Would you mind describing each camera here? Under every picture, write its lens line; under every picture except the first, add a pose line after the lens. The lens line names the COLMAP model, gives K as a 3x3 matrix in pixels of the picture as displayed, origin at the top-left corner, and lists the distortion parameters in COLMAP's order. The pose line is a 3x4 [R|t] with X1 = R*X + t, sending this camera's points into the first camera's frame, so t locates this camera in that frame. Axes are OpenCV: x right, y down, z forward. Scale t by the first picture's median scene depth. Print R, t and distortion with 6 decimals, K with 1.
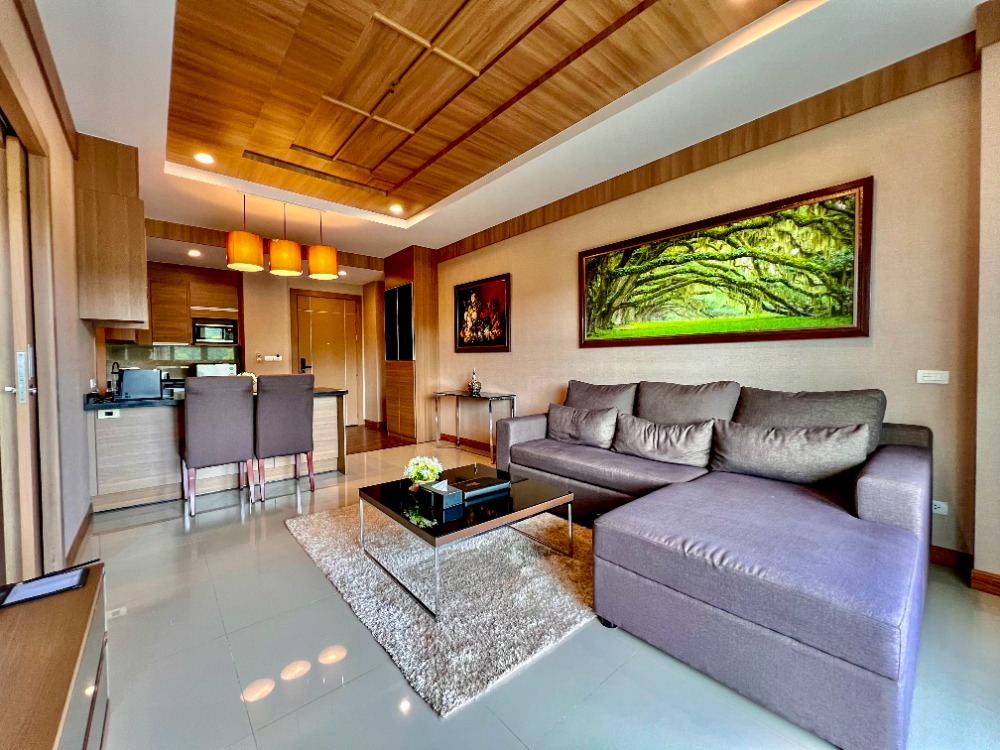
lens RADIAL K [[401.0, 0, 499.4], [0, 401.0, 372.6], [0, 0, 1]] dist [-0.002484, 0.000513]
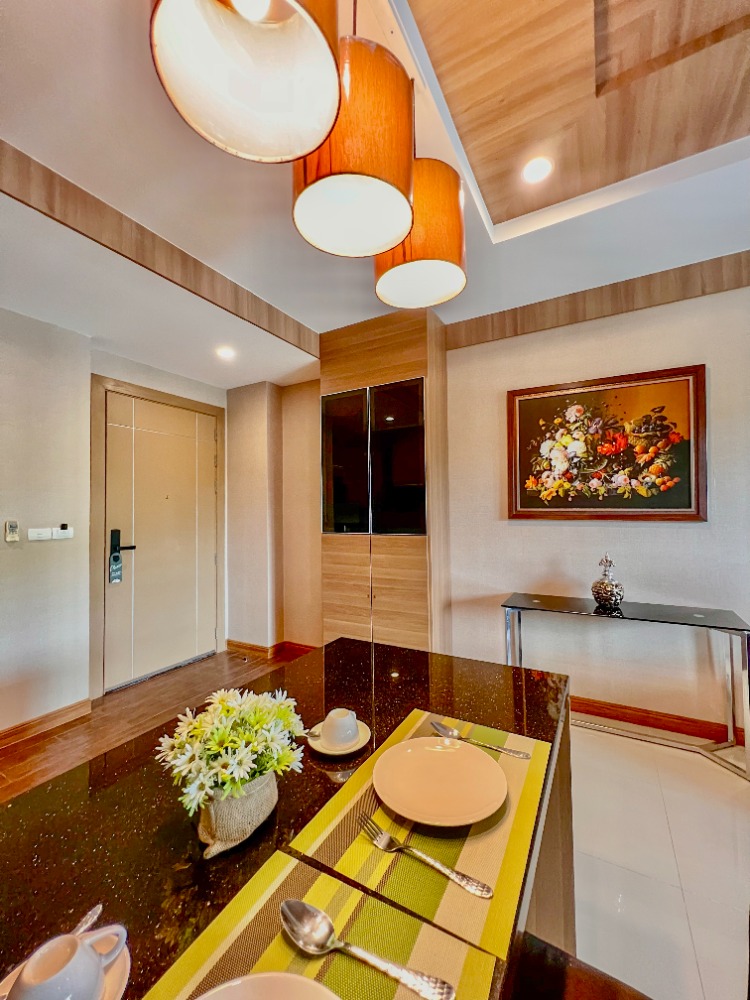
lens RADIAL K [[401.0, 0, 378.0], [0, 401.0, 500.4], [0, 0, 1]] dist [-0.002484, 0.000513]
pose [[0.940281, 0.004985, 0.340363, -0.470576], [0.014078, 0.998468, -0.053517, -0.051559], [-0.340108, 0.055113, 0.938770, 0.605674]]
